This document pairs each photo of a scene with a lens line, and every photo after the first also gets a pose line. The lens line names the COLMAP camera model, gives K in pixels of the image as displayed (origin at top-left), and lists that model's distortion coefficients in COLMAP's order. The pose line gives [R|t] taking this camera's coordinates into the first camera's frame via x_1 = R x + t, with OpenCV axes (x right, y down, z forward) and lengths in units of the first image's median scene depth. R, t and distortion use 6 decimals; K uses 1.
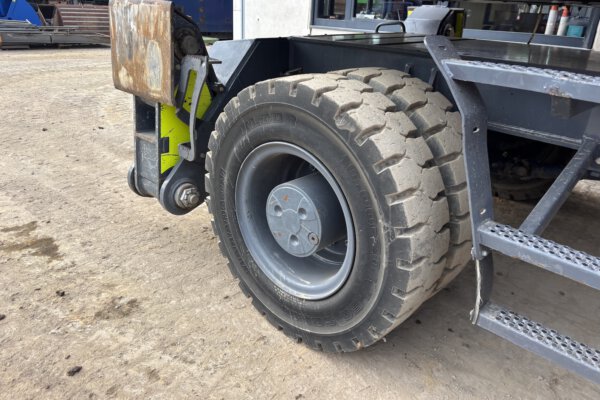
lens RADIAL K [[456.4, 0, 297.9], [0, 456.4, 199.6], [0, 0, 1]] dist [0.056510, -0.074947]
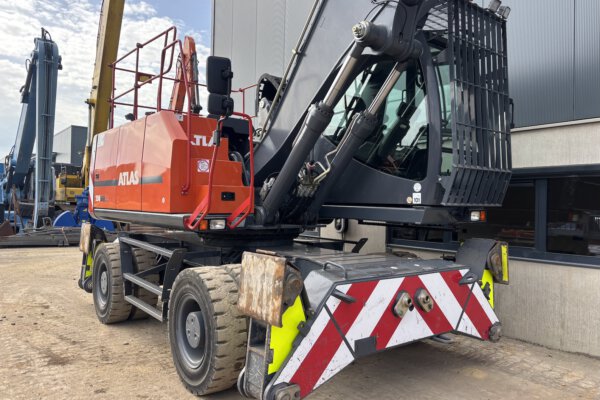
lens RADIAL K [[463.0, 0, 303.0], [0, 463.0, 199.8], [0, 0, 1]] dist [0.023387, -0.008744]
pose [[0.983734, -0.039062, -0.175334, 1.551209], [-0.034246, 0.917385, -0.396525, 0.596939], [0.176338, 0.396080, 0.901125, -1.572475]]
